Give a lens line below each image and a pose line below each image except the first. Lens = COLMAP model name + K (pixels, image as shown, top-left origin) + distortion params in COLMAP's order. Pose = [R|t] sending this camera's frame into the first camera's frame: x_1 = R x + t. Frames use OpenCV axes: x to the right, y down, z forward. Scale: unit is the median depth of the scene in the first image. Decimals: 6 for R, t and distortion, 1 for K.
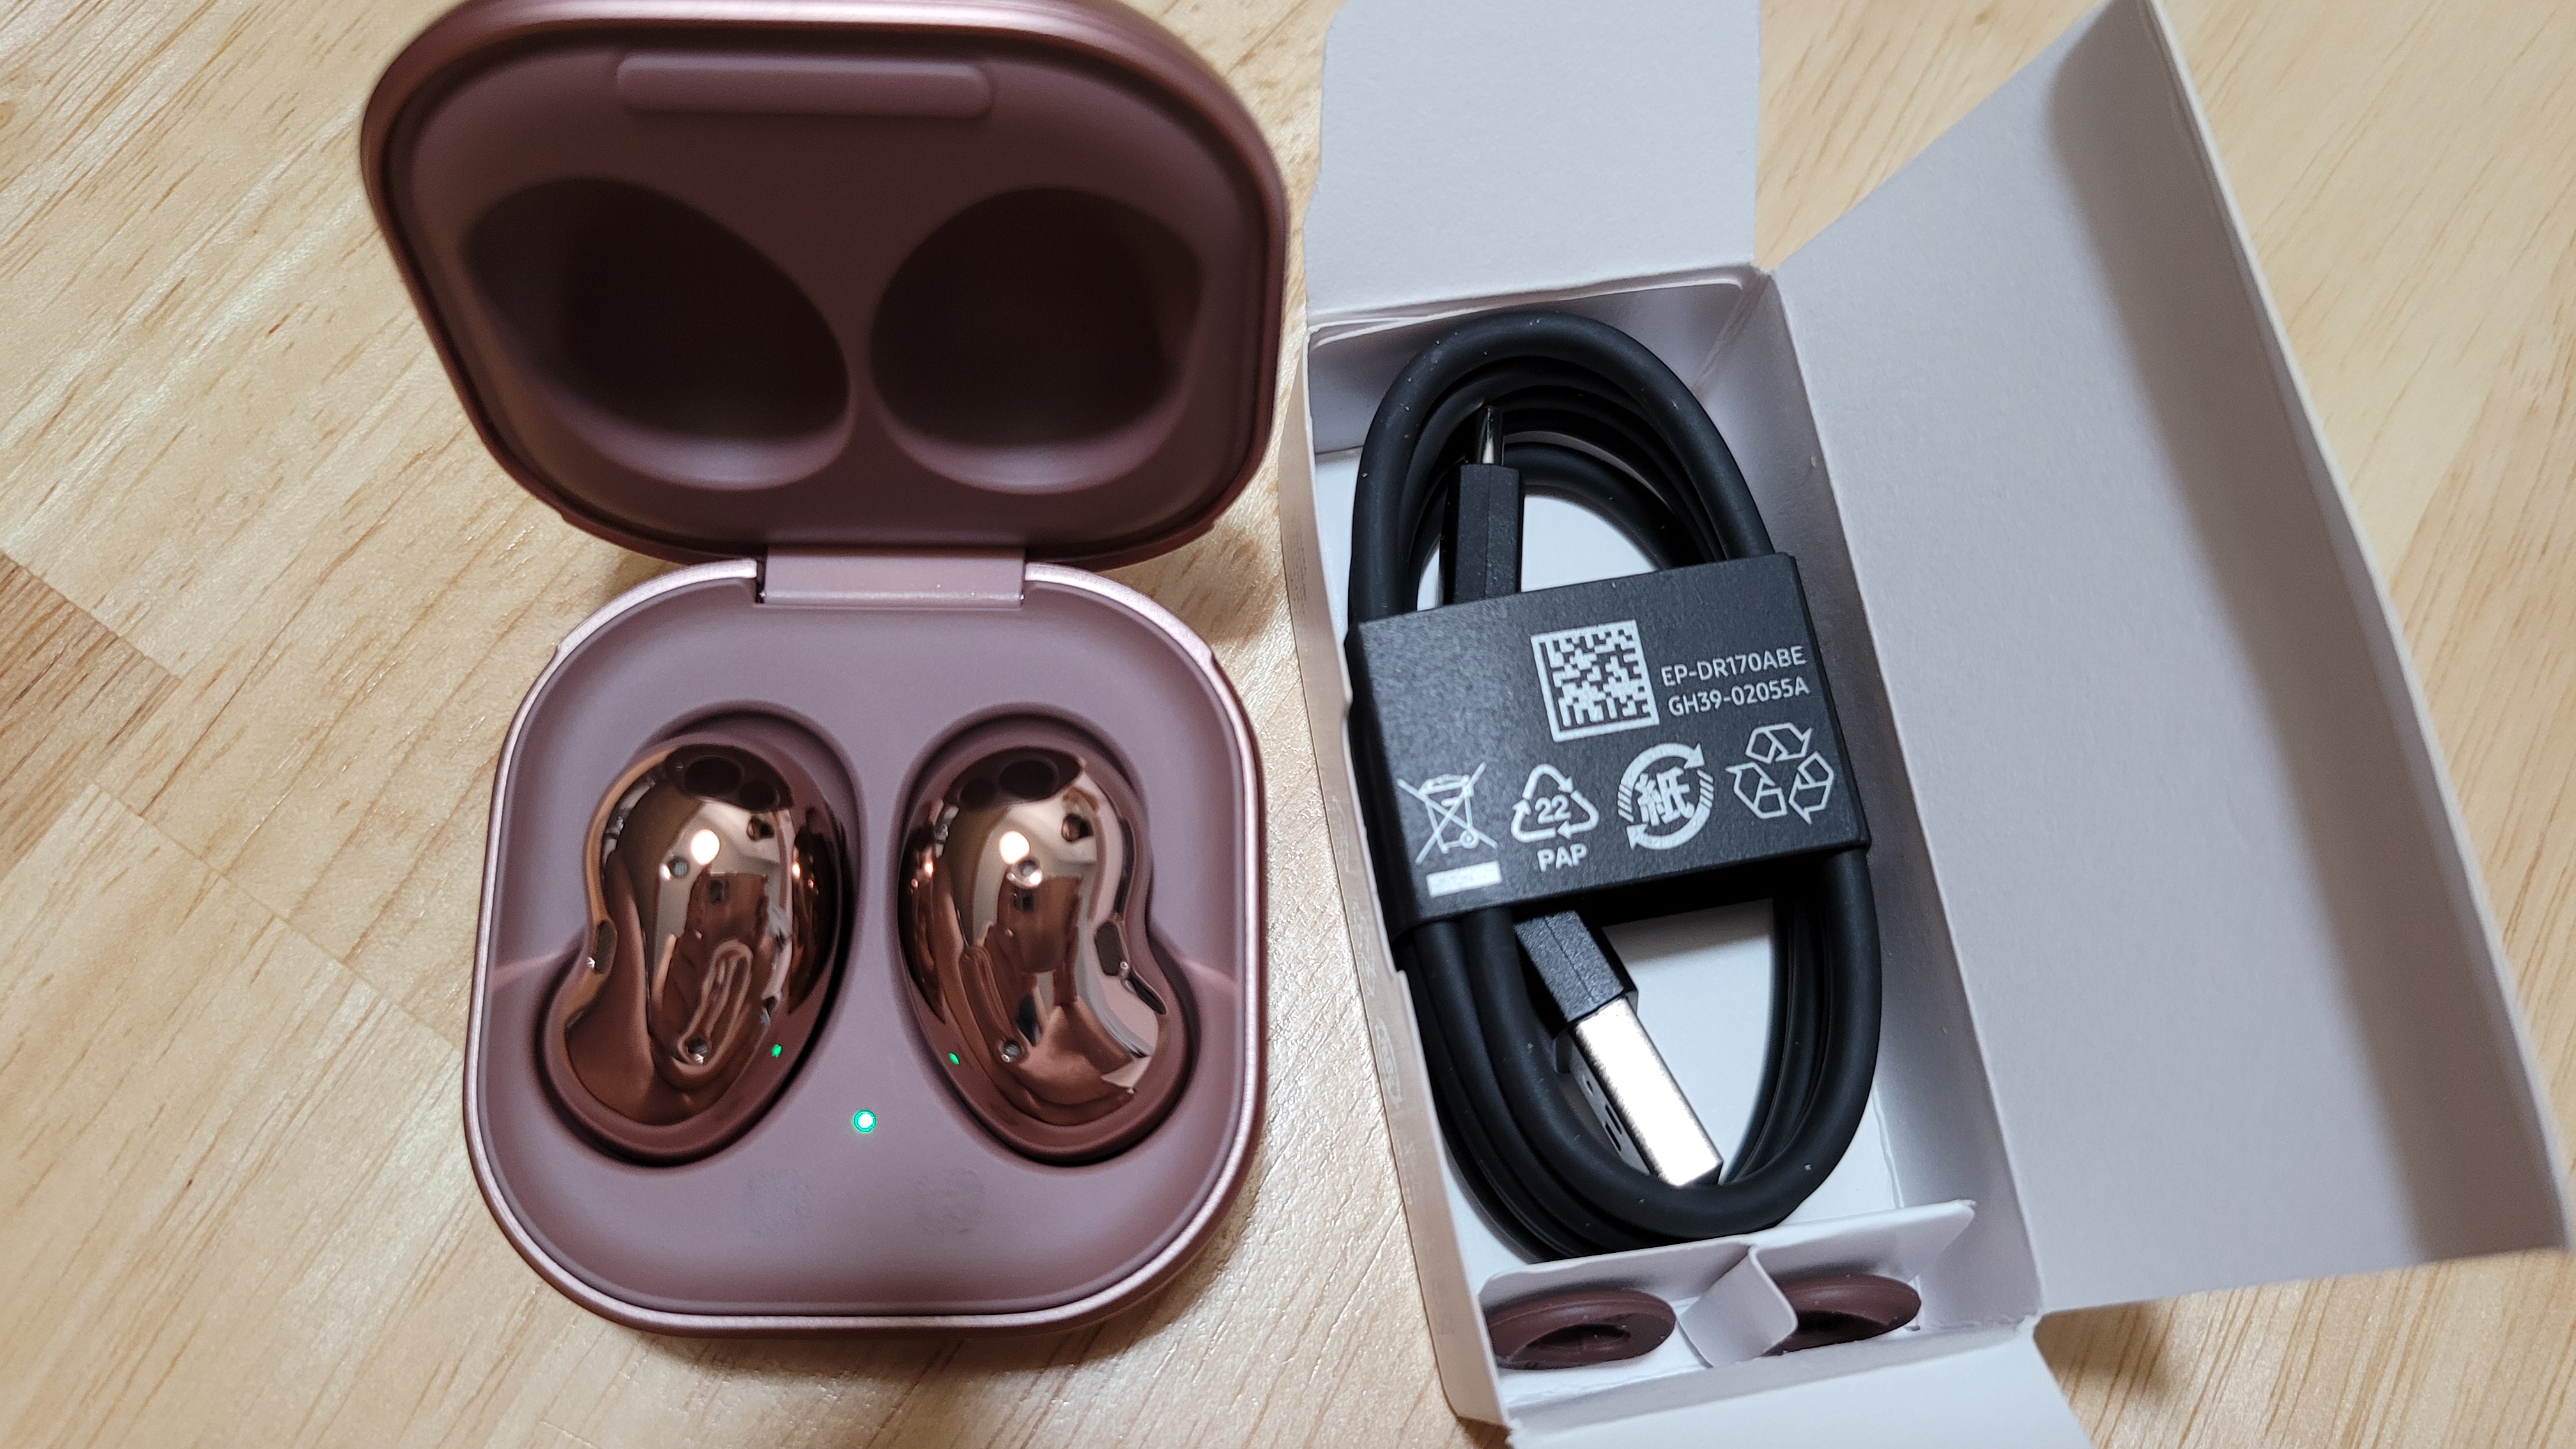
lens RADIAL K [[1891.6, 0, 1286.2], [0, 1891.6, 785.0], [0, 0, 1]] dist [-0.006000, -0.005189]
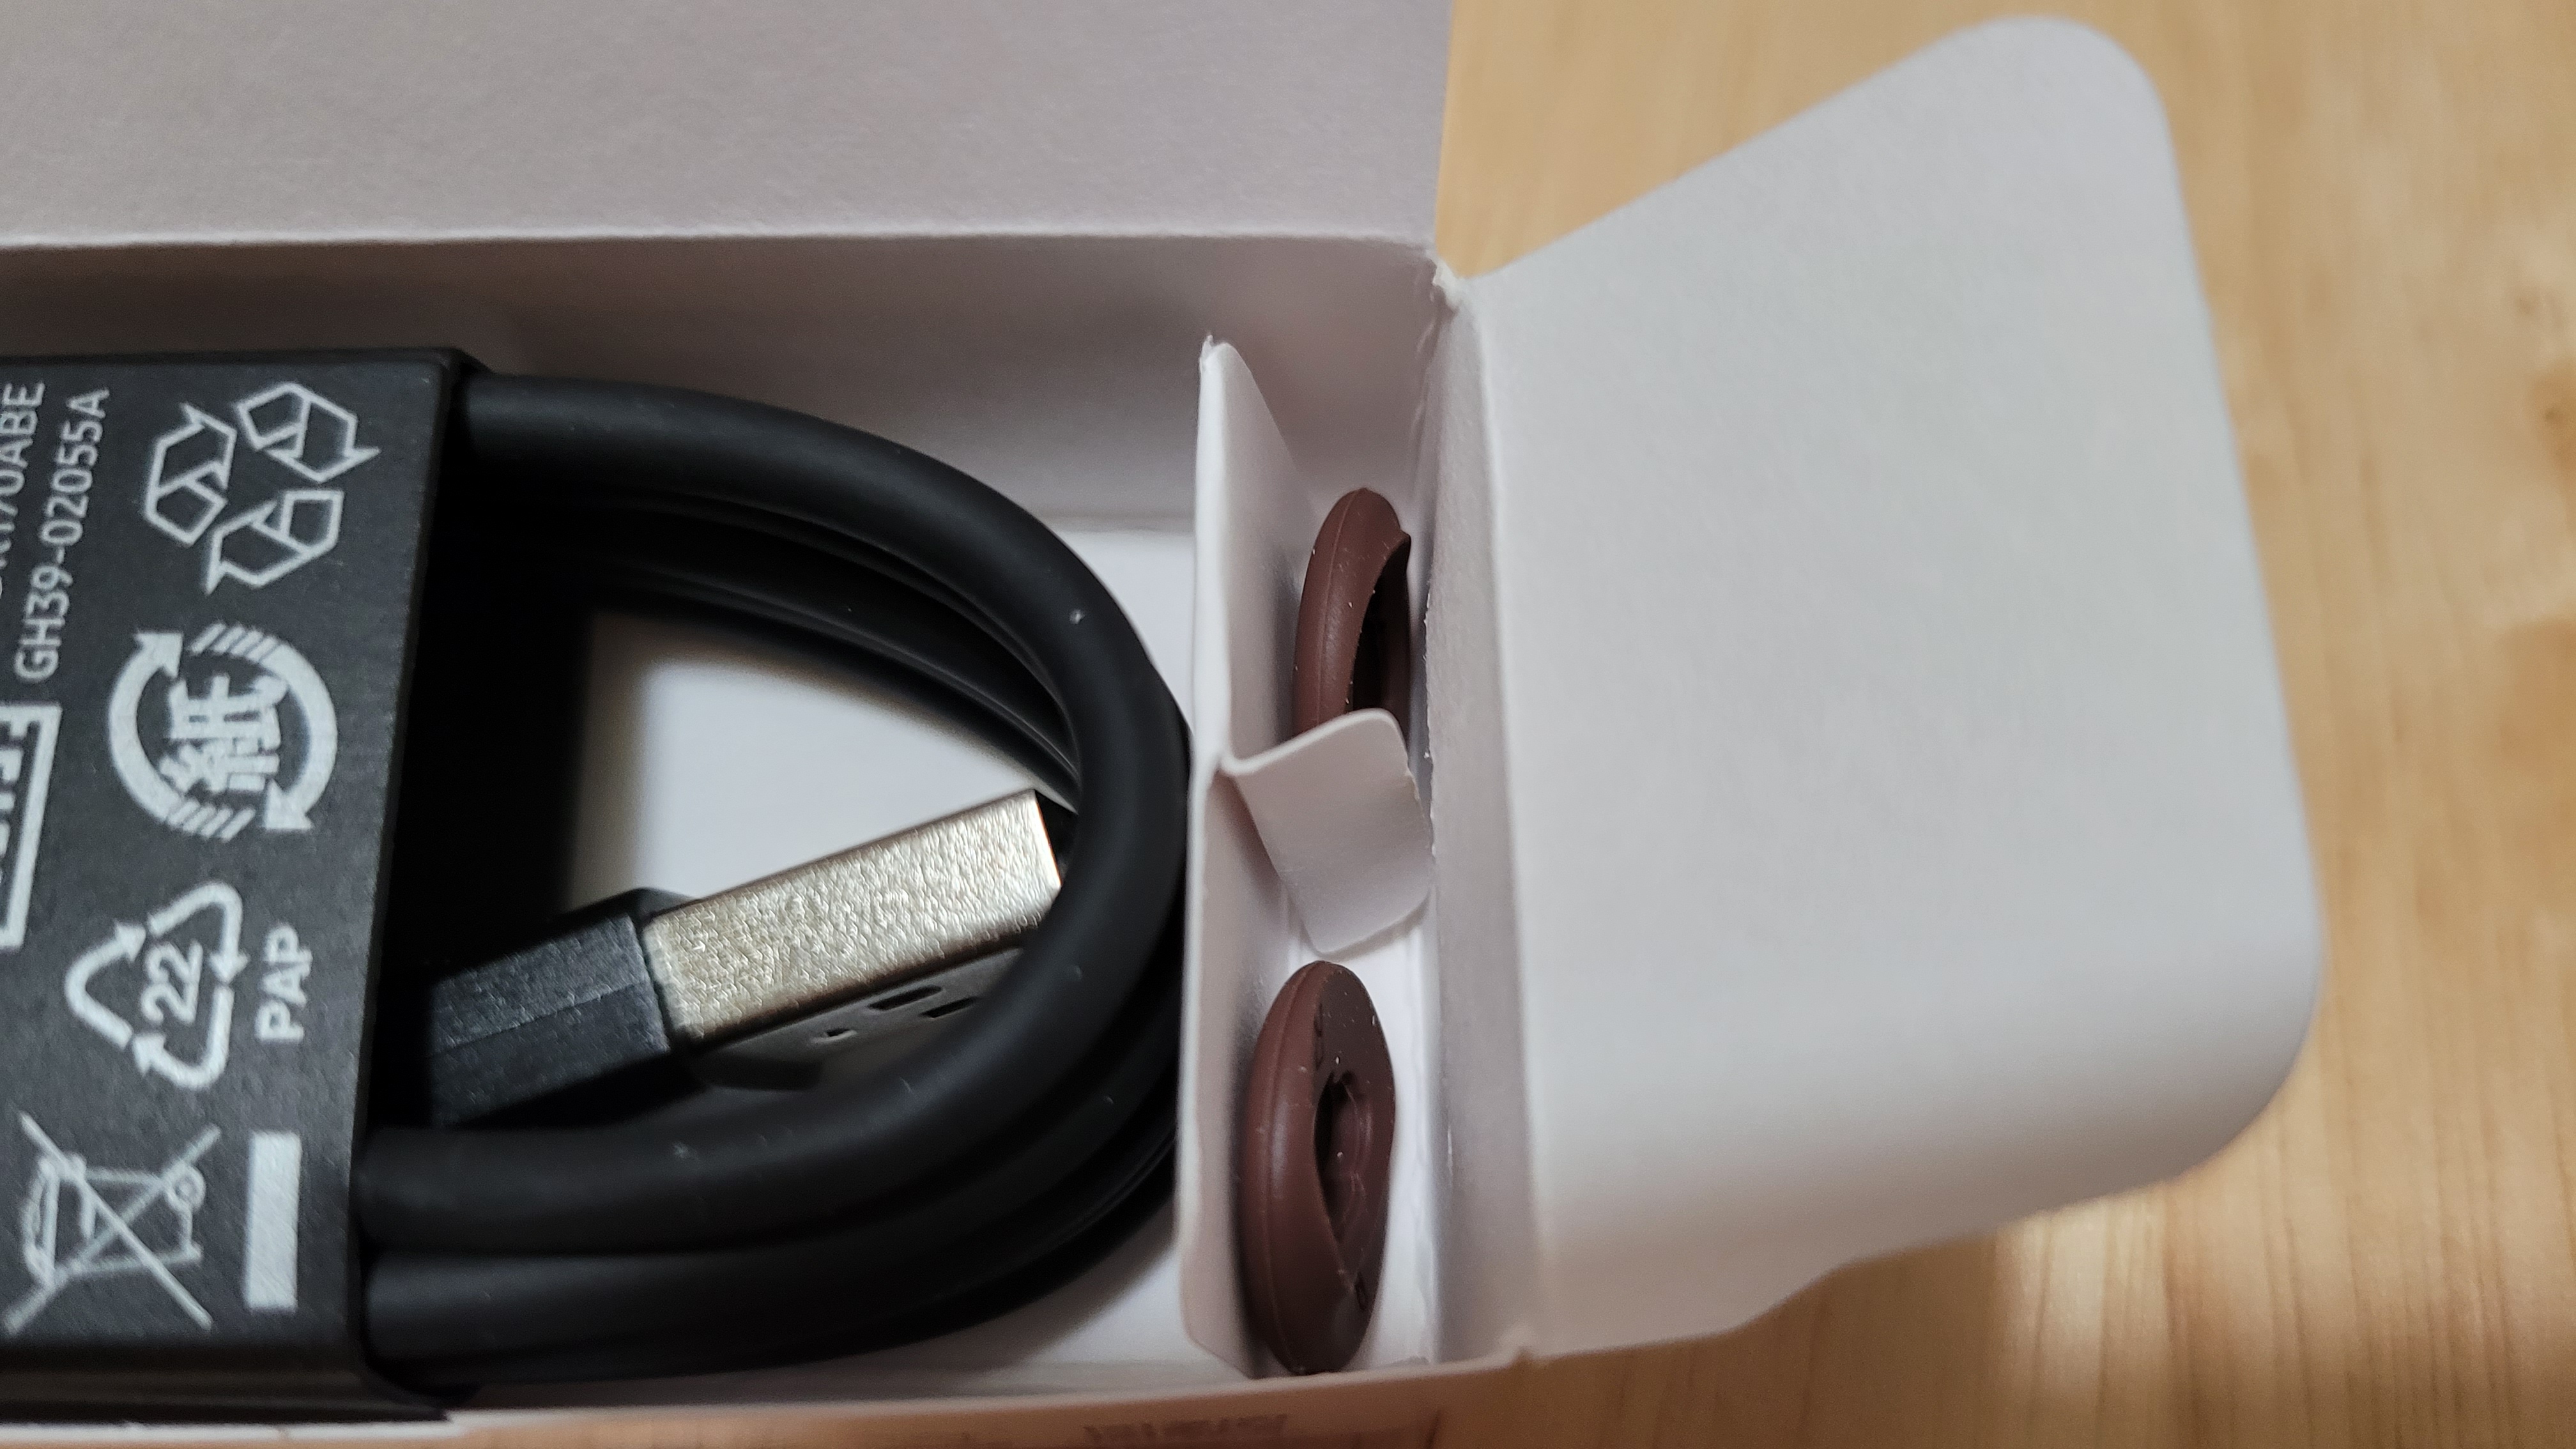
lens RADIAL K [[1891.6, 0, 1286.2], [0, 1891.6, 785.0], [0, 0, 1]] dist [-0.006000, -0.005189]
pose [[0.168542, -0.949128, 0.265989, 0.111843], [0.946696, 0.231022, 0.224488, 0.146667], [-0.274517, 0.213975, 0.937473, 0.514602]]
